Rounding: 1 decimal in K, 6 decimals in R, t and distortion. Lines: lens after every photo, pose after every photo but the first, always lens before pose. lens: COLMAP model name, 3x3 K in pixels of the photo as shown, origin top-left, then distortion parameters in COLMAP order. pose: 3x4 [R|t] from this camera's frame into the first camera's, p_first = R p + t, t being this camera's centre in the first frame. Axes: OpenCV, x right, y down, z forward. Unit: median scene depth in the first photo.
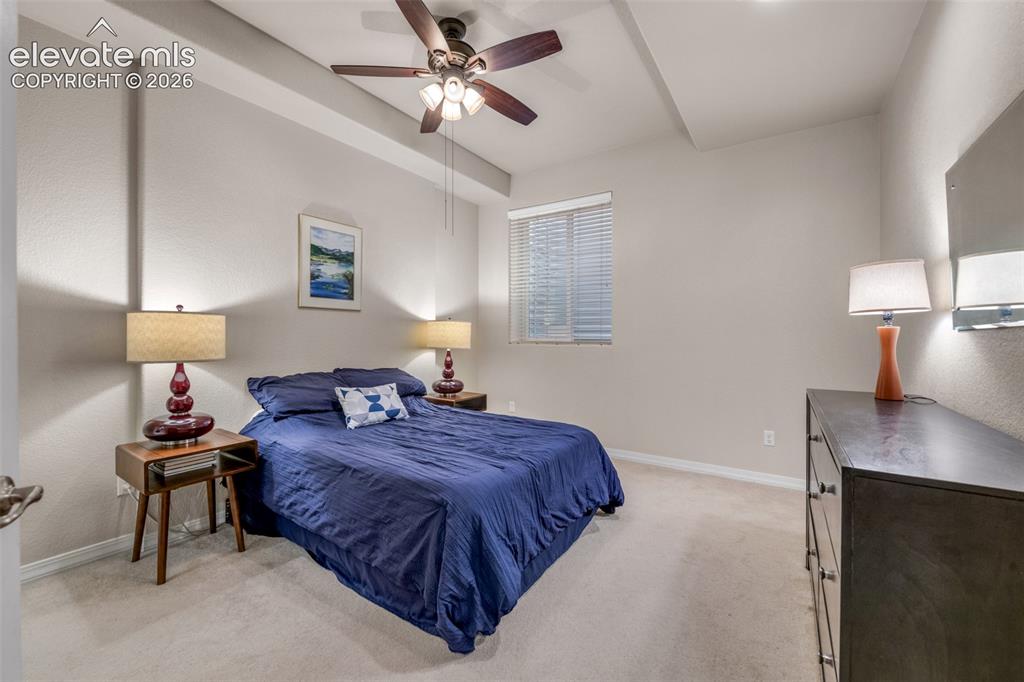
lens RADIAL K [[414.5, 0, 505.7], [0, 414.5, 337.8], [0, 0, 1]] dist [0.005903, -0.004513]
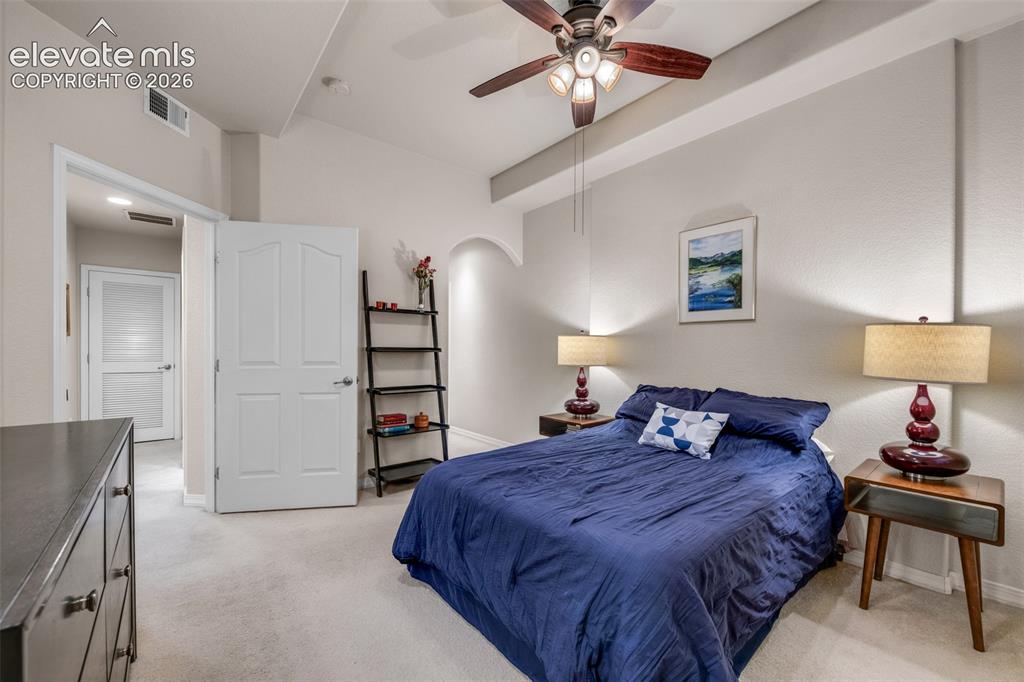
lens RADIAL K [[414.5, 0, 506.8], [0, 414.5, 350.3], [0, 0, 1]] dist [0.005903, -0.004513]
pose [[-0.286744, 0.000646, -0.958007, 0.576351], [-0.014421, 0.999884, 0.004991, -0.004934], [0.957899, 0.015246, -0.286702, 0.830312]]
